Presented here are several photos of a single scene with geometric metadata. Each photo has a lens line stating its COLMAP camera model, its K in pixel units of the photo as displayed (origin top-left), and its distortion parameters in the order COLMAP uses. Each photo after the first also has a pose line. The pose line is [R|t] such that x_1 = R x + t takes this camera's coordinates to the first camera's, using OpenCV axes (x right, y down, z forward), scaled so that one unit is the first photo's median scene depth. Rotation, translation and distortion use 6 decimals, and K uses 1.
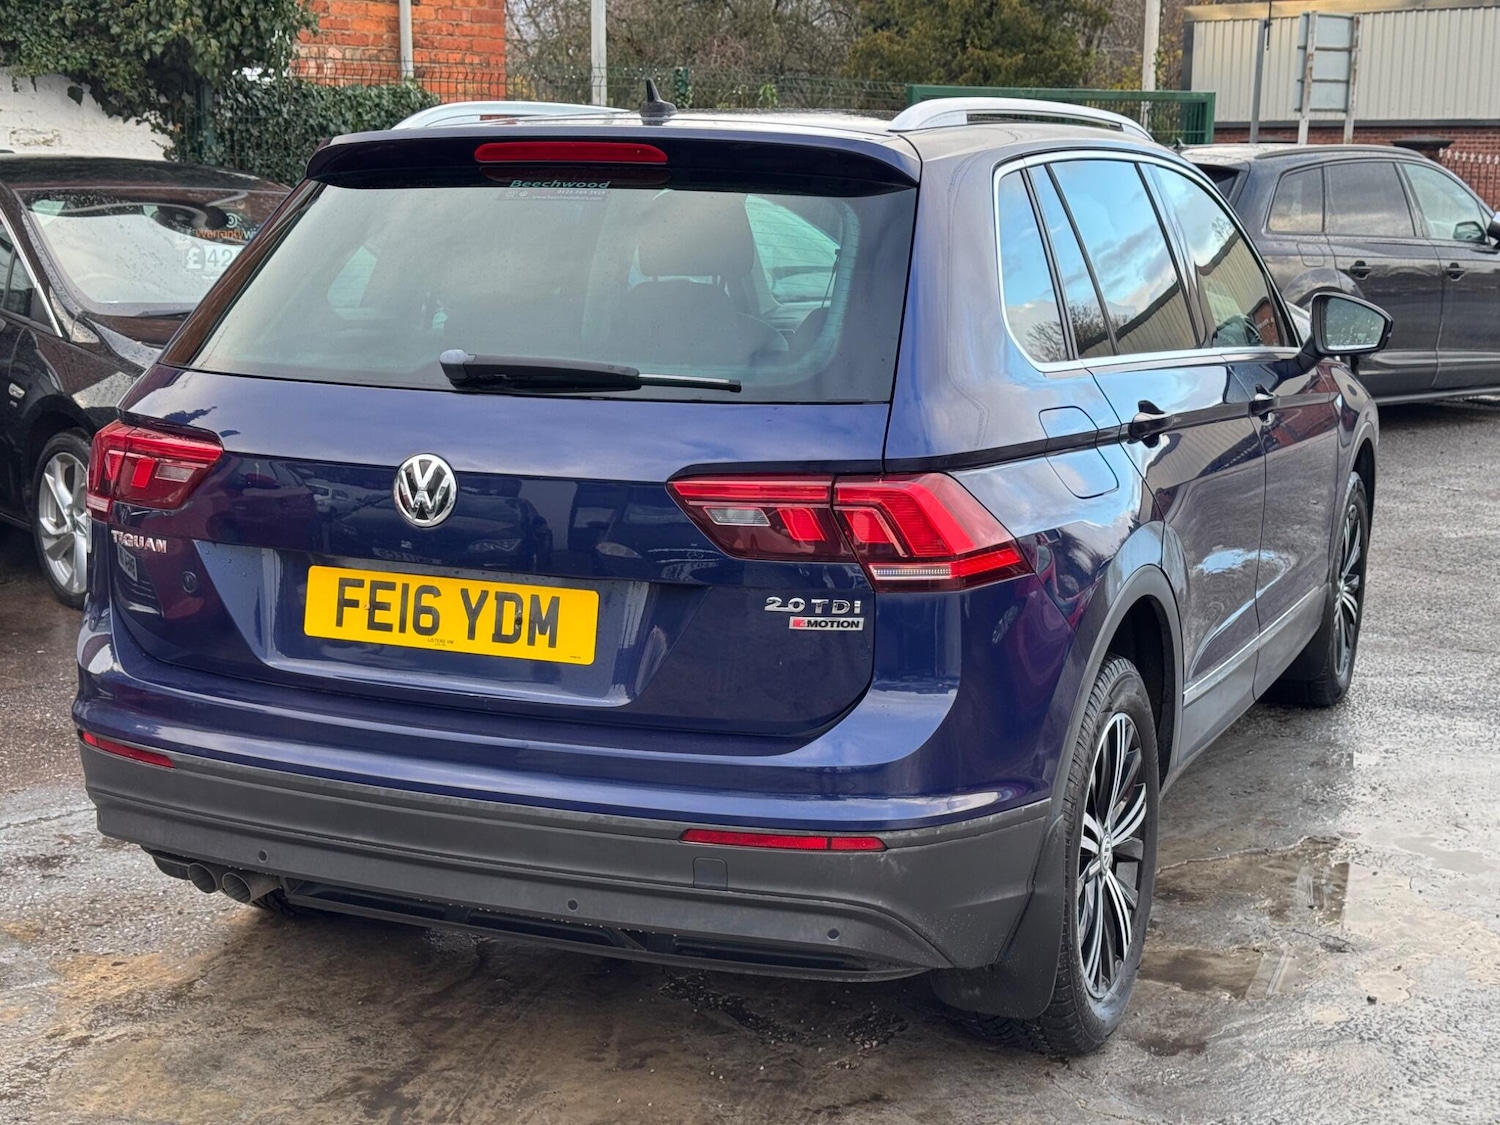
lens RADIAL K [[2103.9, 0, 755.3], [0, 2103.9, 565.5], [0, 0, 1]] dist [0.220921, -0.554535]
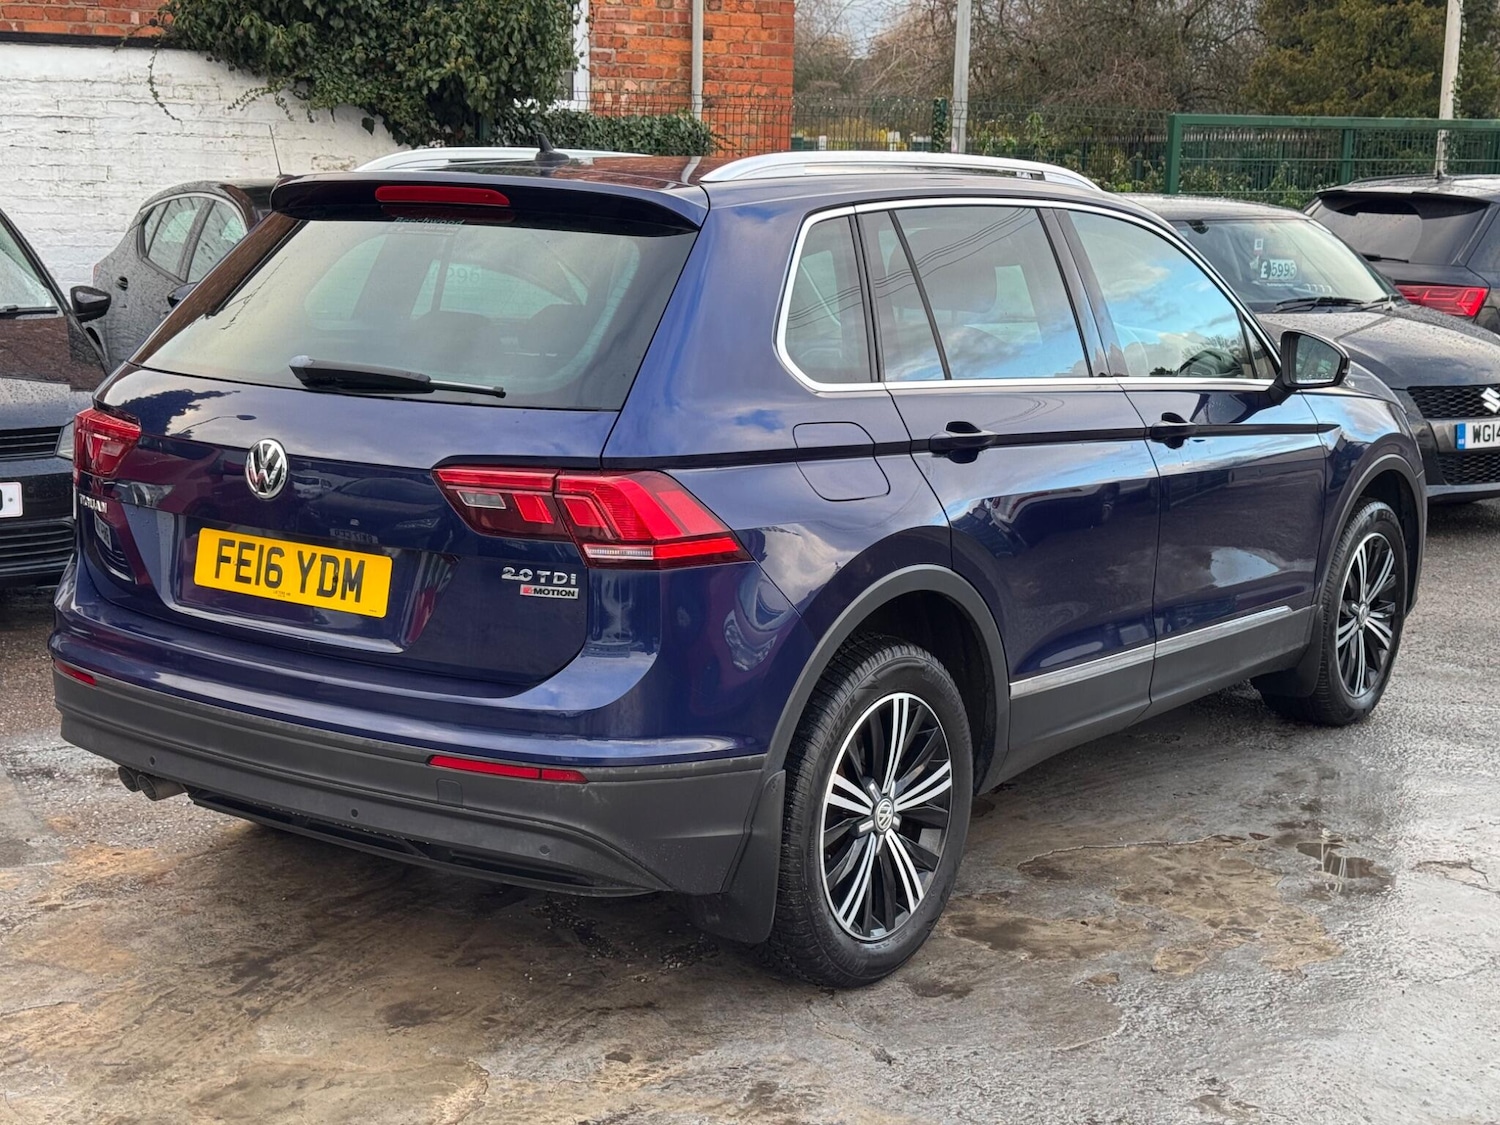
lens RADIAL K [[2105.9, 0, 750.0], [0, 2105.9, 562.5], [0, 0, 1]] dist [0.215644, -0.530035]
pose [[0.977719, 0.048534, -0.204232, 0.330159], [-0.050348, 0.998725, -0.003690, 0.008125], [0.203793, 0.013891, 0.978916, -0.132531]]
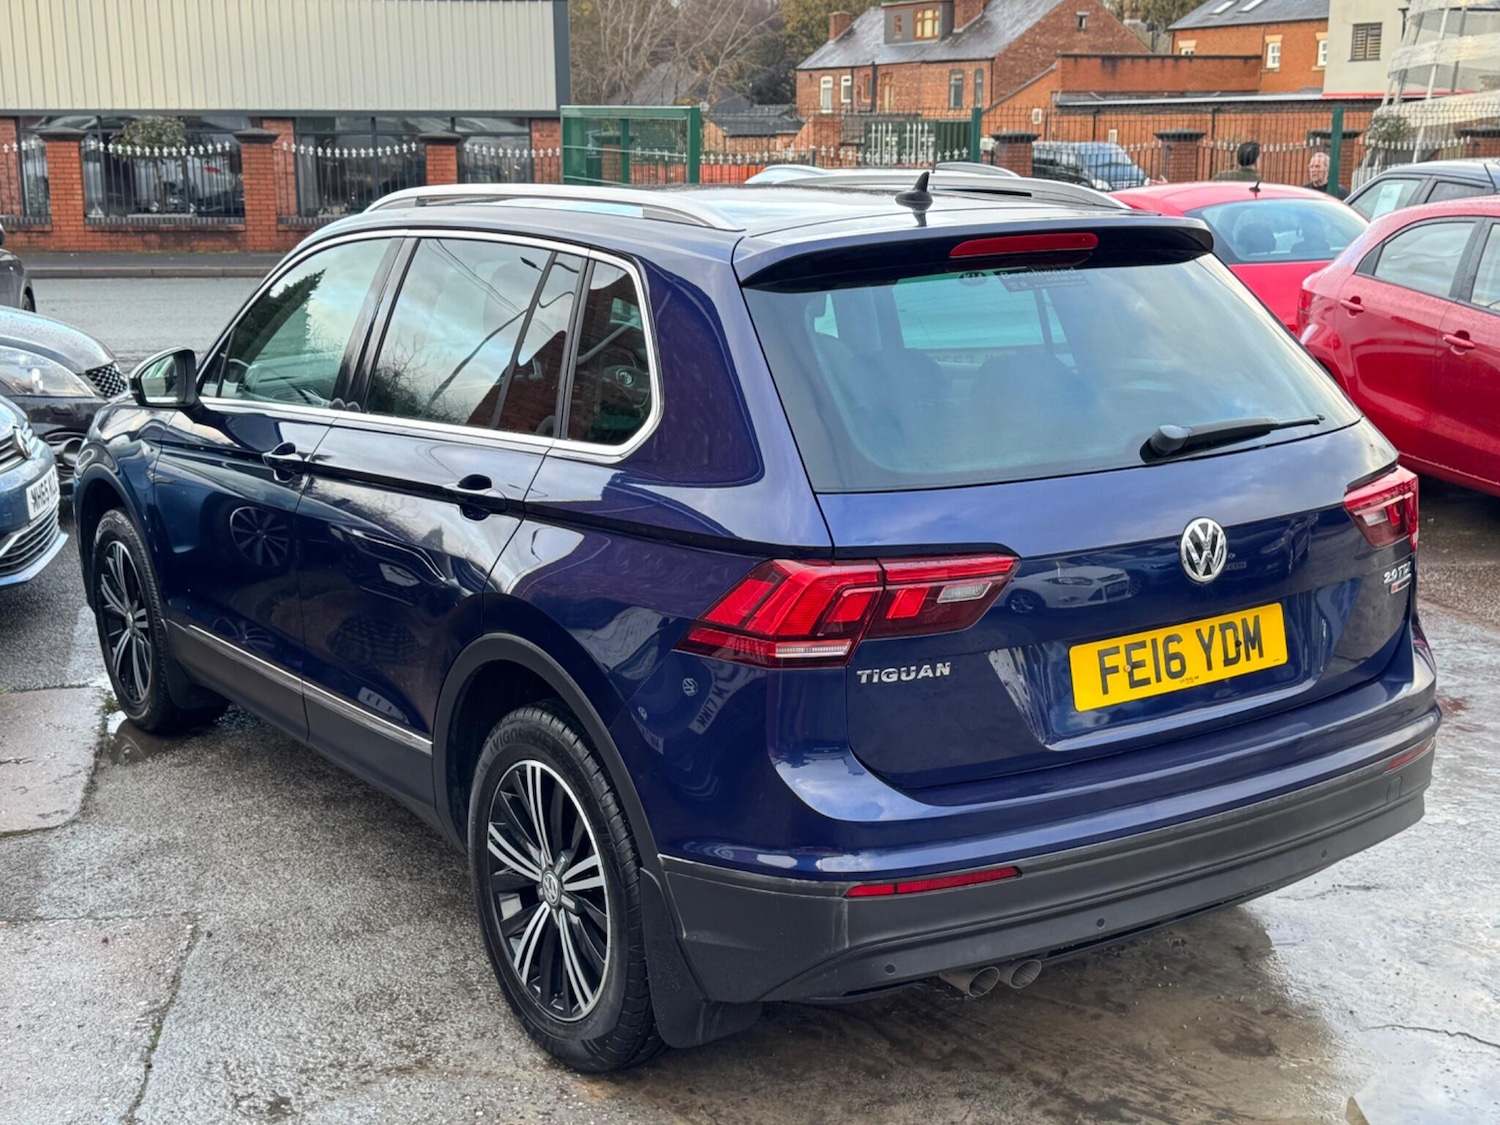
lens RADIAL K [[1893.1, 0, 750.0], [0, 1893.1, 562.5], [0, 0, 1]] dist [0.191545, -0.439883]
pose [[0.535178, -0.197089, 0.821426, -1.002381], [0.173956, 0.977273, 0.121146, -0.173291], [-0.826634, 0.078057, 0.557300, 0.557664]]
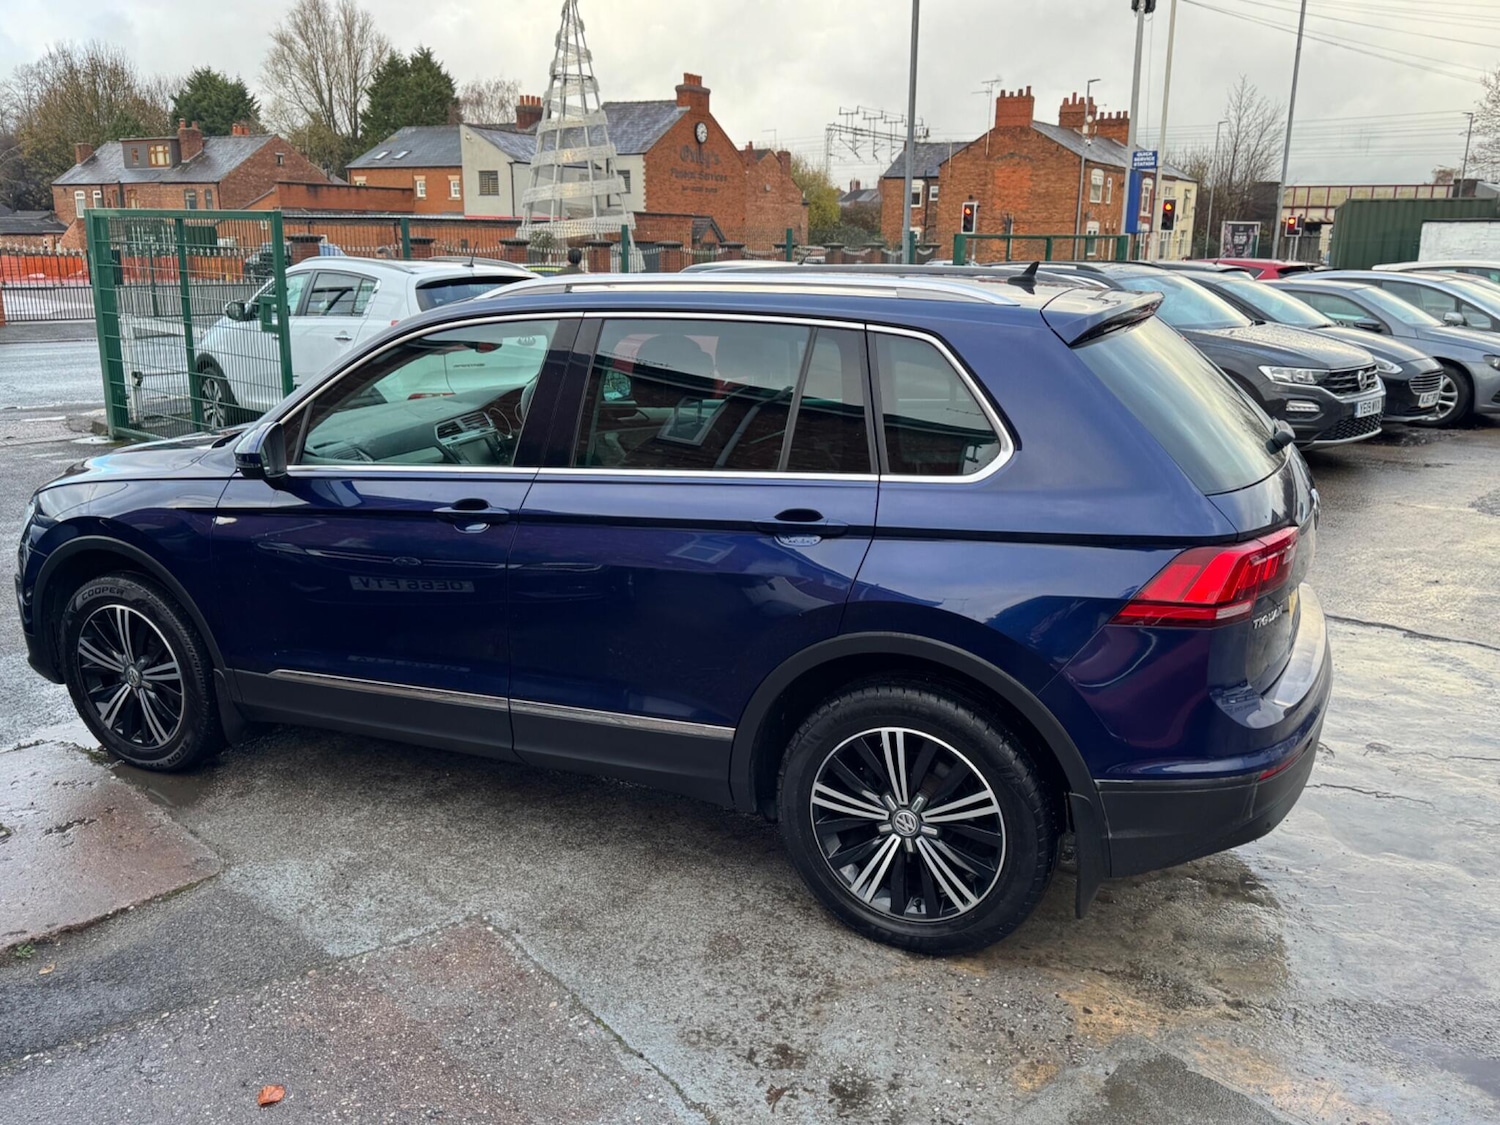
lens RADIAL K [[1242.7, 0, 757.9], [0, 1242.7, 541.2], [0, 0, 1]] dist [0.043317, -0.052831]
pose [[0.022385, -0.244700, 0.969340, -1.036943], [0.188258, 0.953270, 0.236296, -0.301422], [-0.981864, 0.177197, 0.067405, 1.226384]]
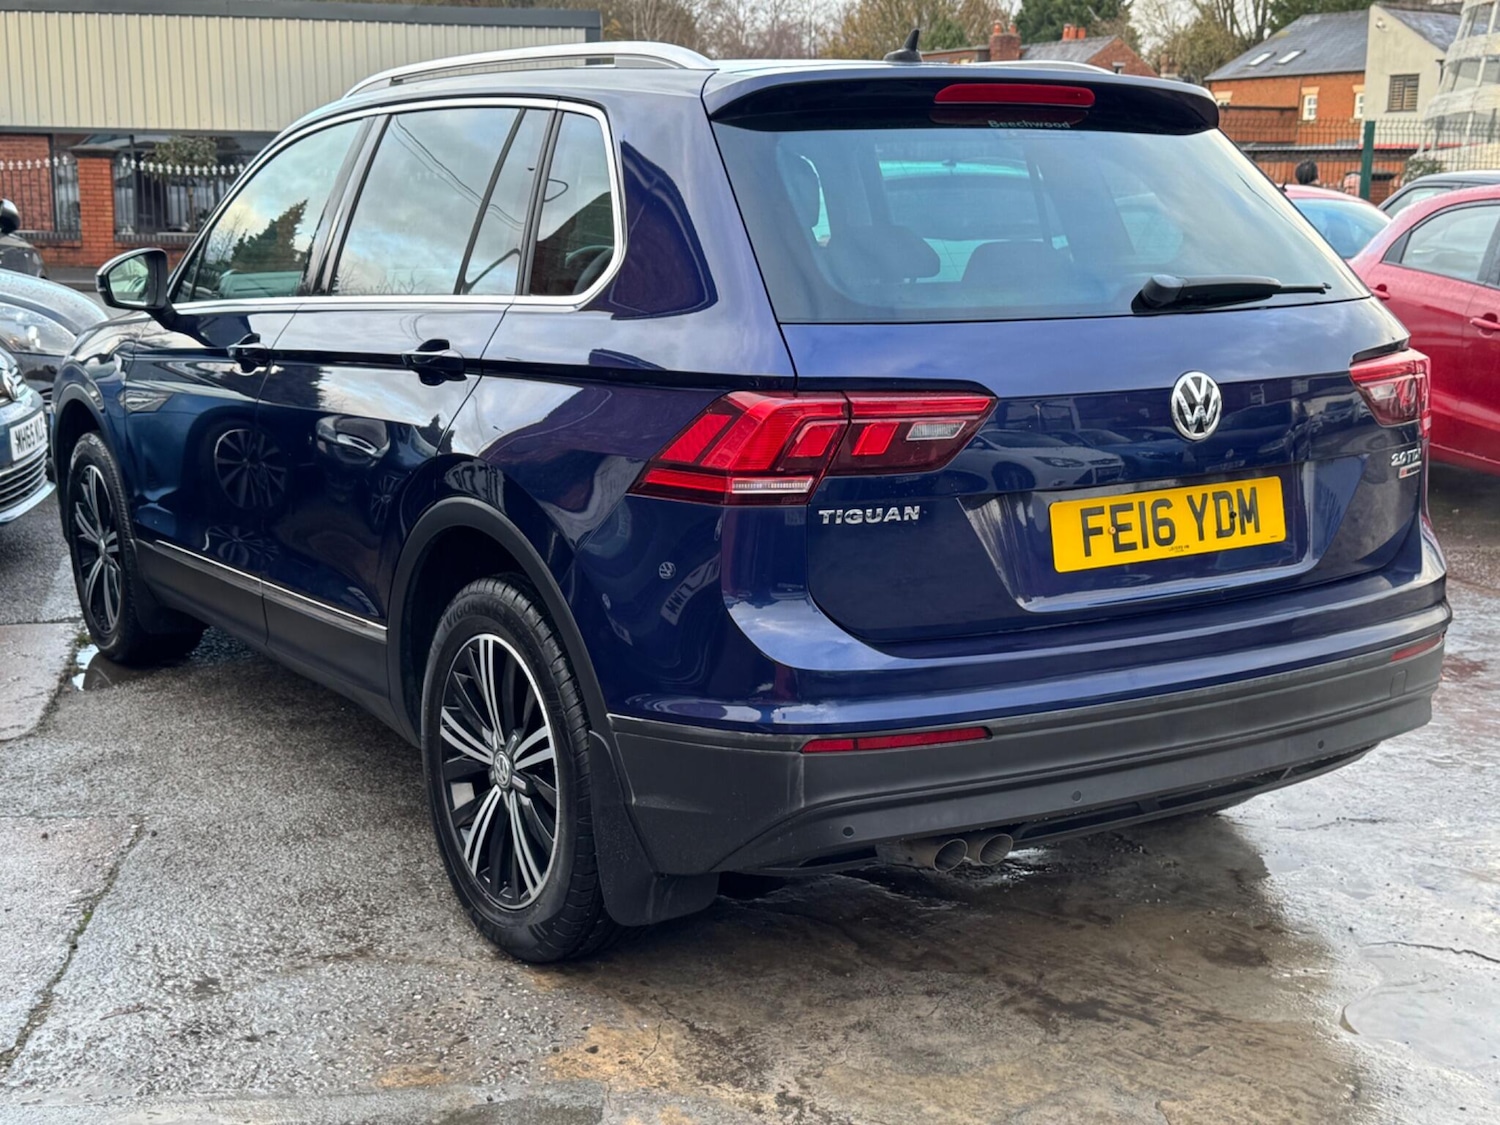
lens RADIAL K [[1895.1, 0, 744.8], [0, 1895.1, 570.0], [0, 0, 1]] dist [0.187422, -0.420515]
pose [[0.552956, -0.167370, 0.816227, -0.959953], [0.155406, 0.983144, 0.096317, -0.072848], [-0.818589, 0.073587, 0.569646, 0.569090]]
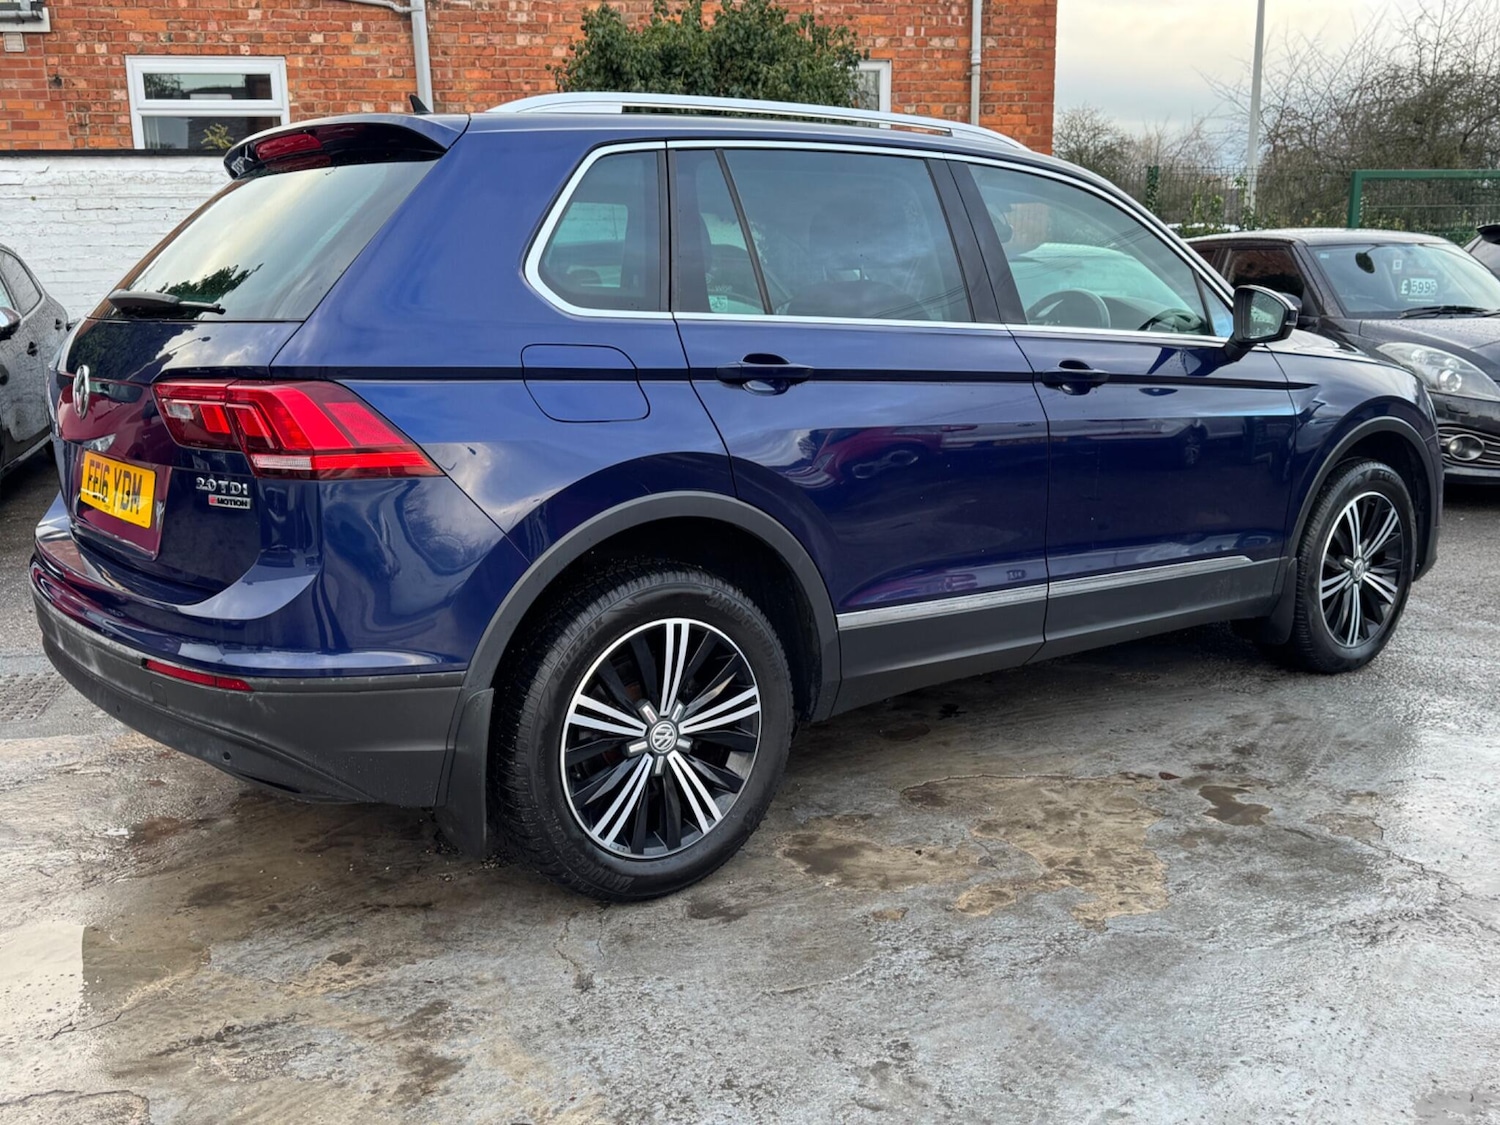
lens RADIAL K [[1393.4, 0, 742.1], [0, 1393.4, 564.0], [0, 0, 1]] dist [0.185594, -0.397658]
pose [[0.880953, 0.074996, -0.467222, 0.572416], [-0.069744, 0.997156, 0.028555, 0.016389], [0.468035, 0.007431, 0.883679, 0.351622]]
